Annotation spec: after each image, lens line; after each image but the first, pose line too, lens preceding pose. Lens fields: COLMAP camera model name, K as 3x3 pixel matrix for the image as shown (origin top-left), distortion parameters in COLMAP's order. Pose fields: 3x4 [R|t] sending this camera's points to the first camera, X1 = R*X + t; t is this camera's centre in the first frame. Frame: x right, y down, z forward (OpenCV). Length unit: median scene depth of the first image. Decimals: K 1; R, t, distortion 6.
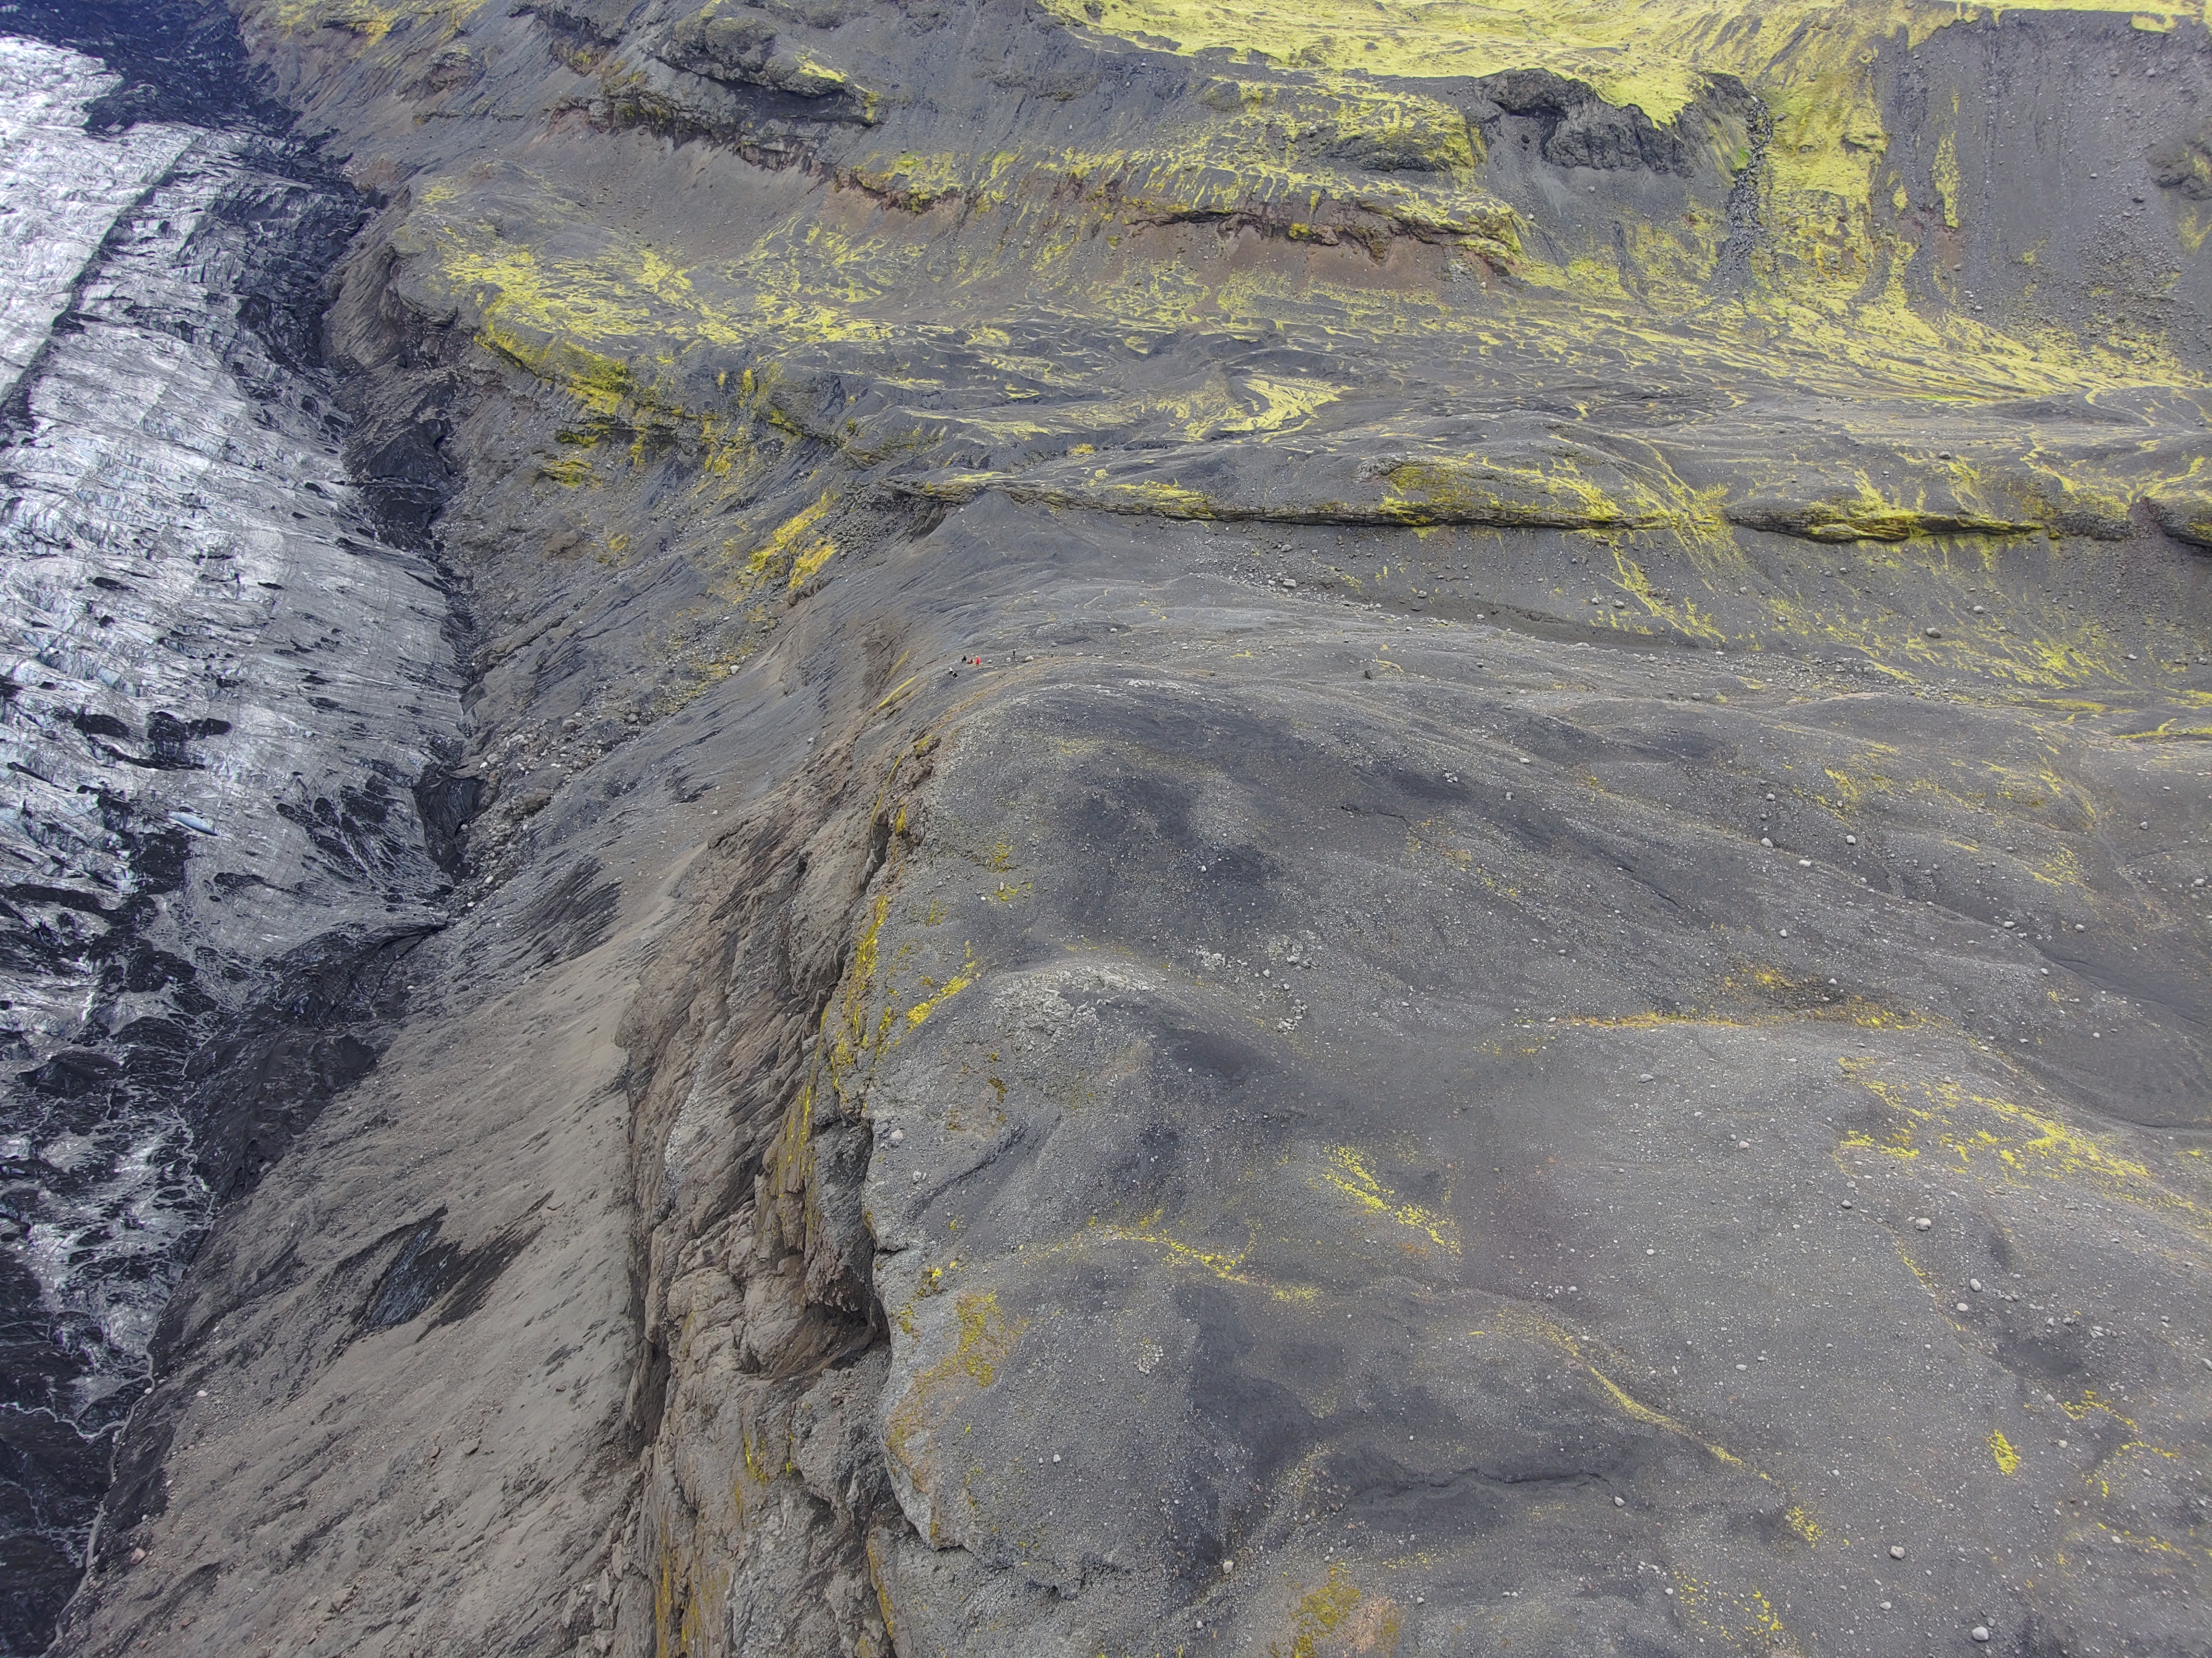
lens RADIAL K [[1322.4, 0, 1116.1], [0, 1322.4, 829.8], [0, 0, 1]] dist [0.080592, -0.109451]
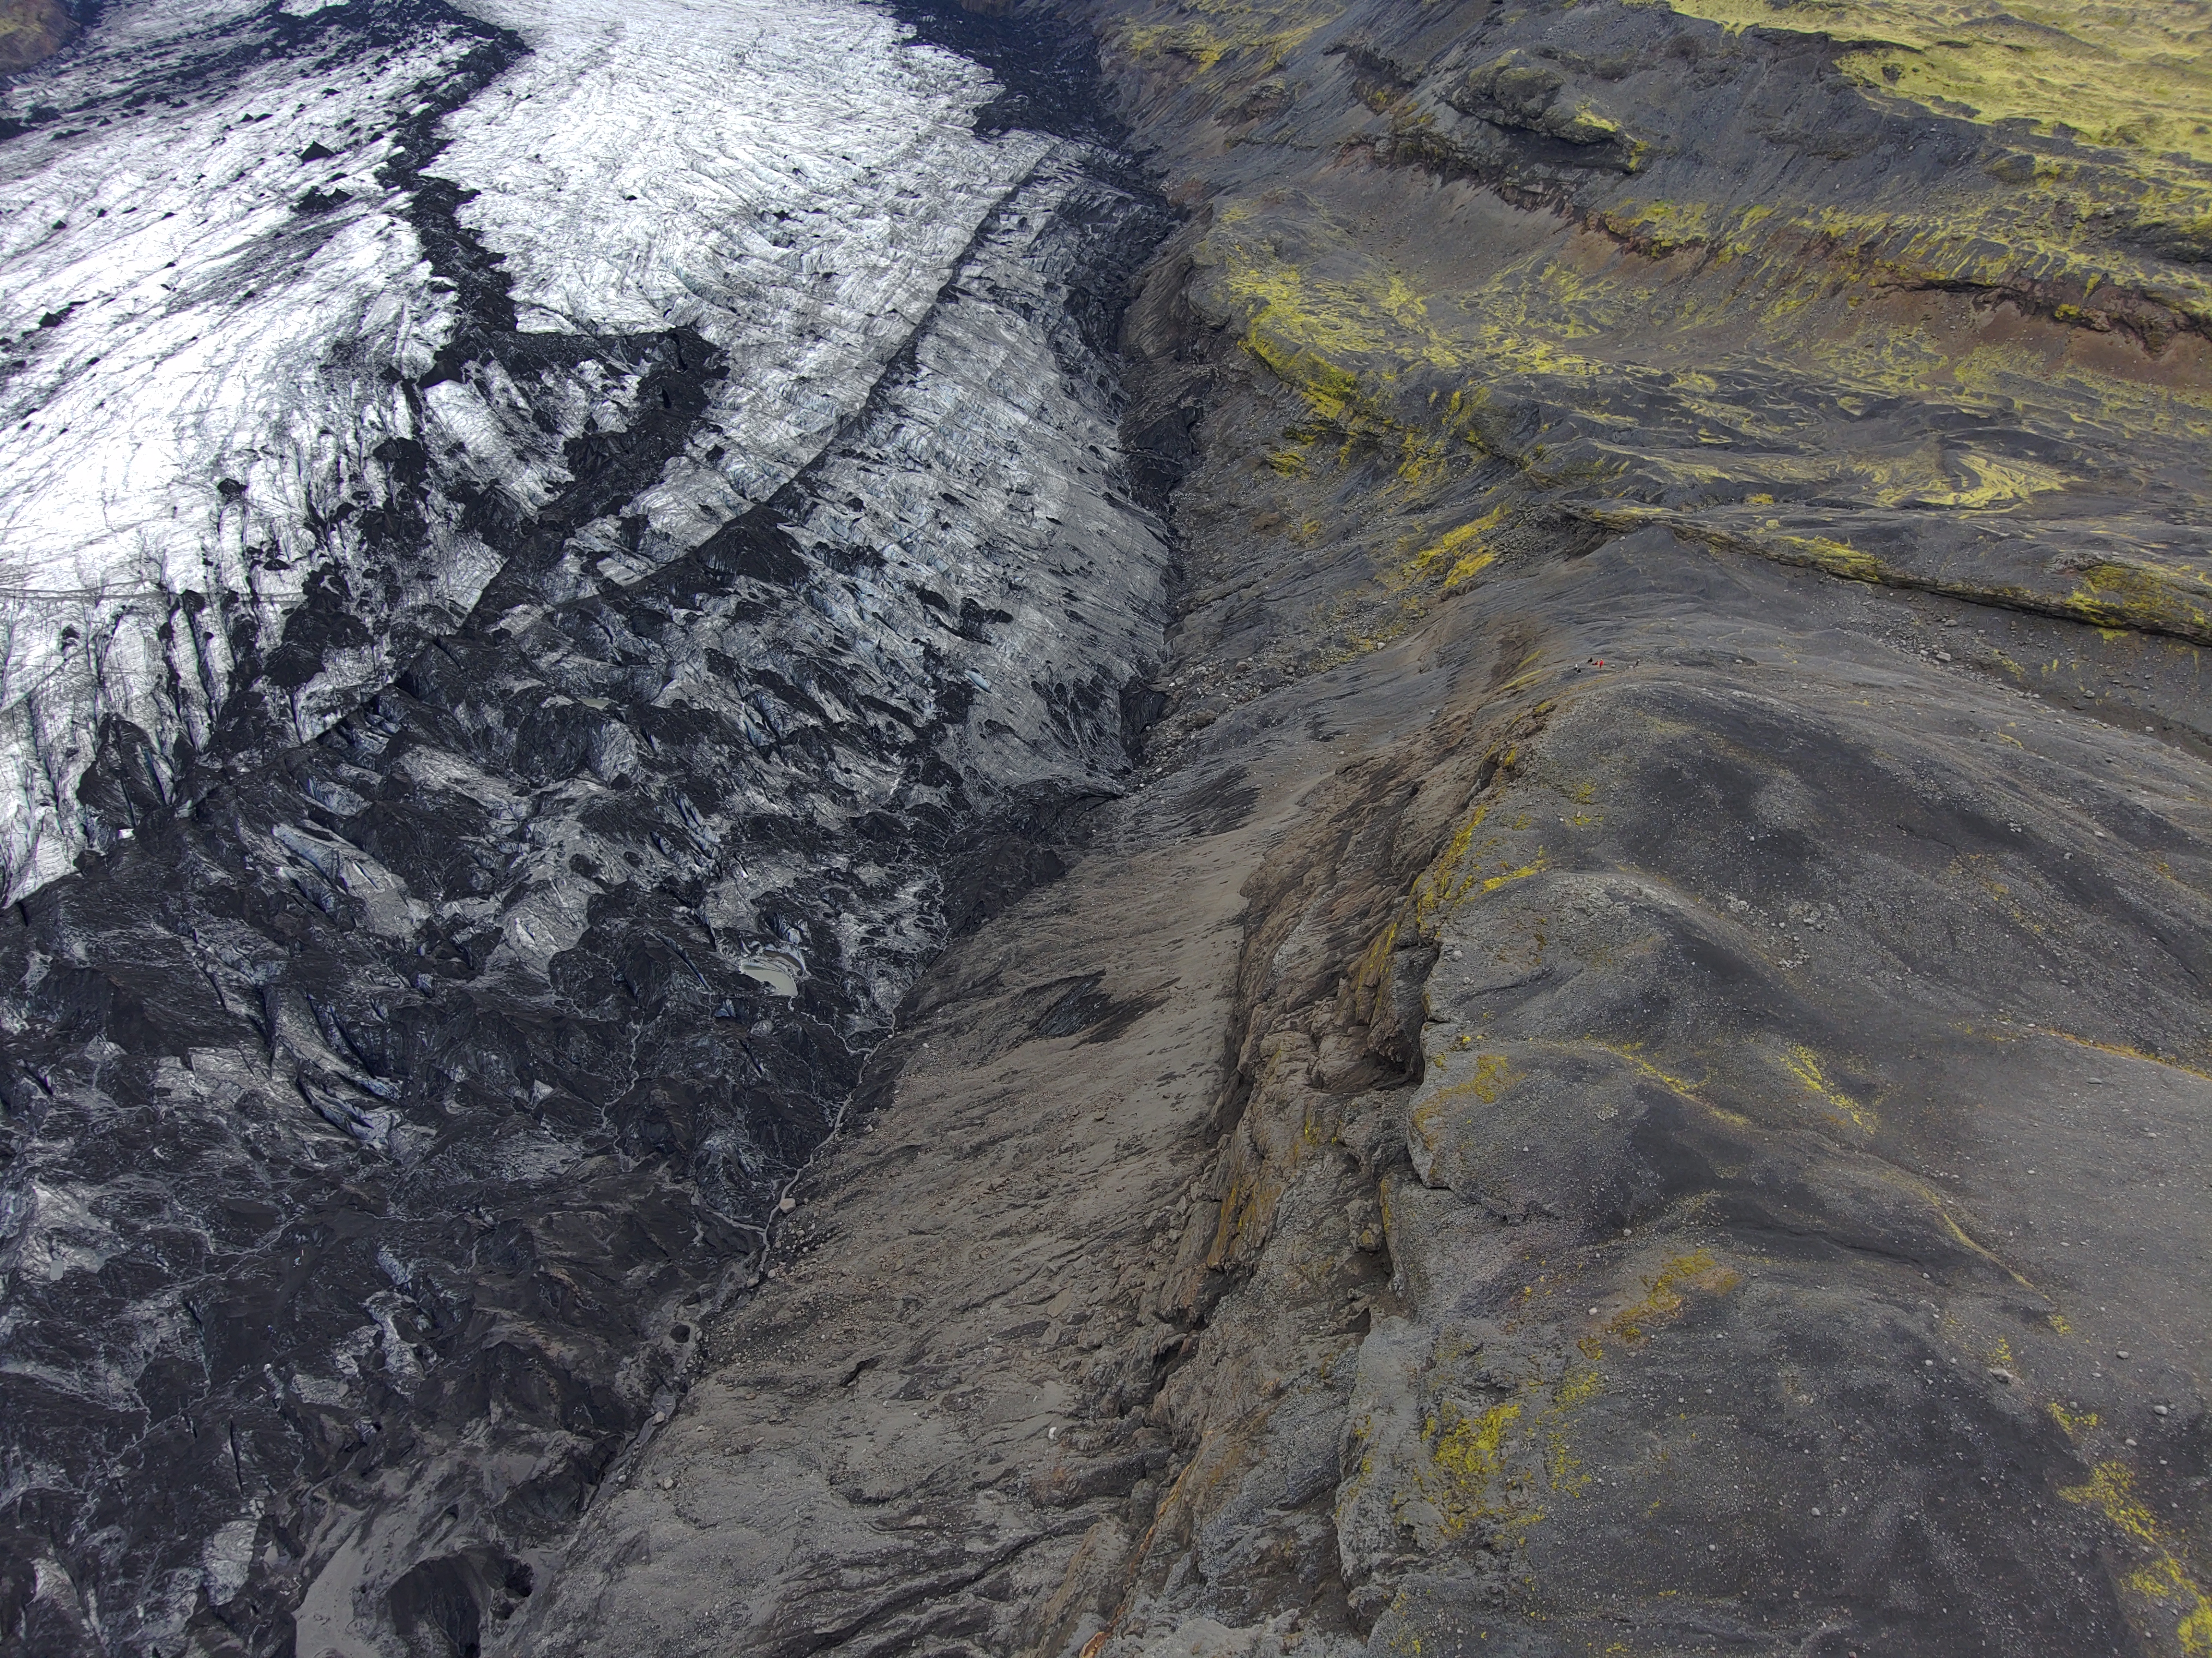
lens RADIAL K [[1308.9, 0, 1114.6], [0, 1308.9, 832.6], [0, 0, 1]] dist [0.105417, -0.139483]
pose [[0.881030, 0.243191, -0.405764, 0.018068], [-0.245660, 0.968221, 0.046894, 0.045266], [0.404273, 0.058365, 0.912774, -0.154012]]
